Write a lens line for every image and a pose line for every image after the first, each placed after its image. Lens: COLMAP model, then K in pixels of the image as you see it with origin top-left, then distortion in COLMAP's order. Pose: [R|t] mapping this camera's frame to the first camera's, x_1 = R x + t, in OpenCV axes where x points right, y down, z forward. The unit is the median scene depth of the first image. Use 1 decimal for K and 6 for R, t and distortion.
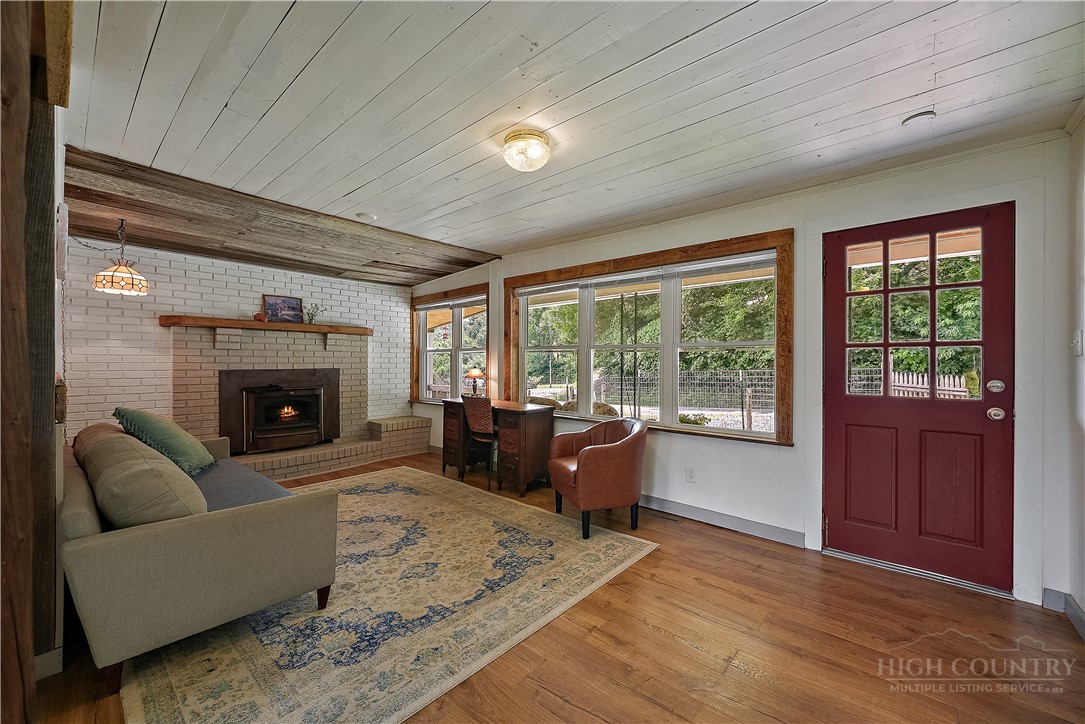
lens RADIAL K [[428.9, 0, 543.3], [0, 428.9, 362.4], [0, 0, 1]] dist [-0.009356, 0.000217]
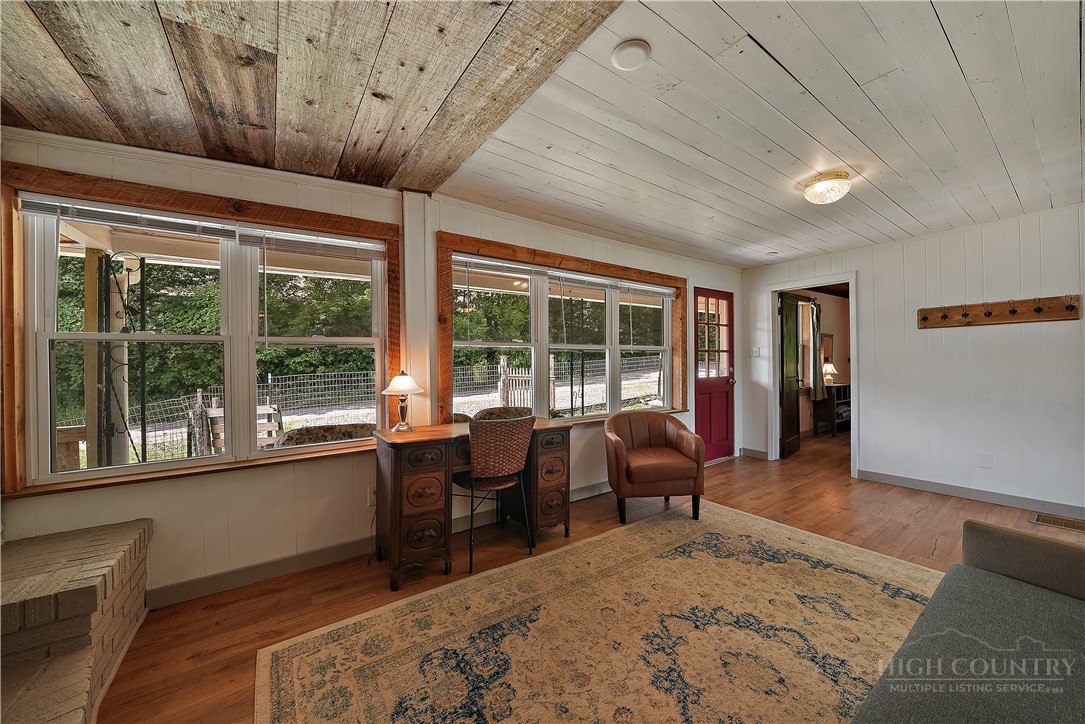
lens RADIAL K [[389.4, 0, 546.2], [0, 389.4, 361.7], [0, 0, 1]] dist [-0.020785, 0.000081]
pose [[0.239485, -0.007489, 0.970871, -0.718083], [0.010481, 0.999932, 0.005128, -0.005701], [-0.970844, 0.008948, 0.239547, 0.841196]]
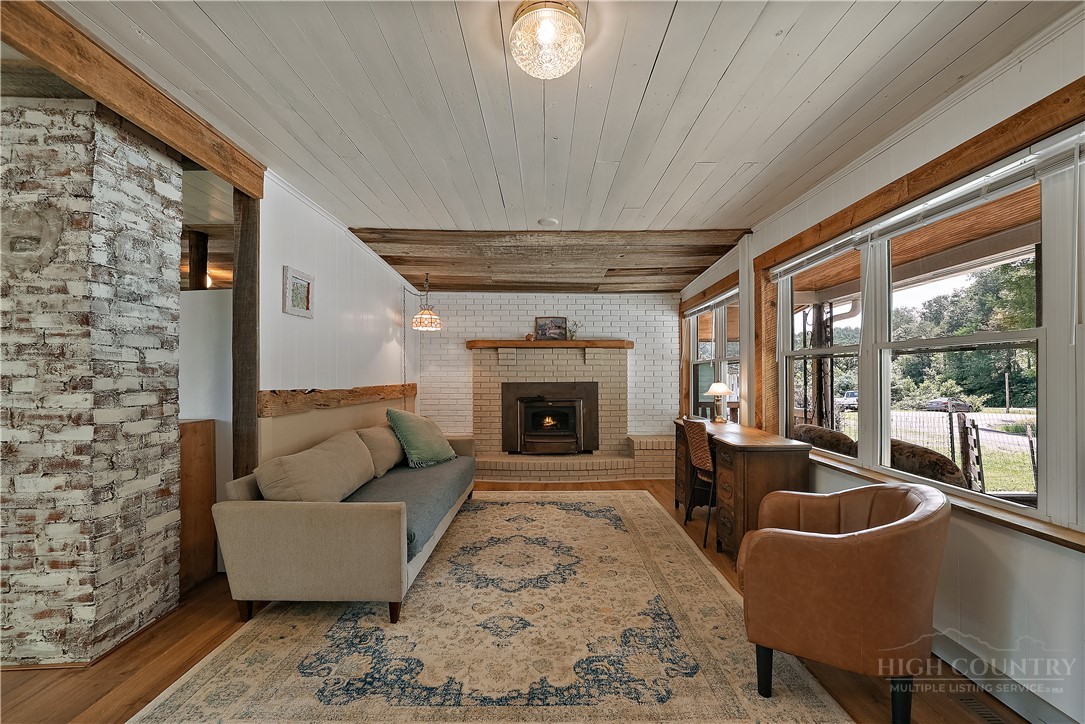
lens RADIAL K [[412.6, 0, 547.5], [0, 412.6, 374.4], [0, 0, 1]] dist [-0.012724, 0.000195]
pose [[0.664830, -0.007175, -0.746960, 0.228315], [0.002721, 0.999970, -0.007184, 0.003706], [0.746989, 0.002743, 0.664830, 0.330100]]
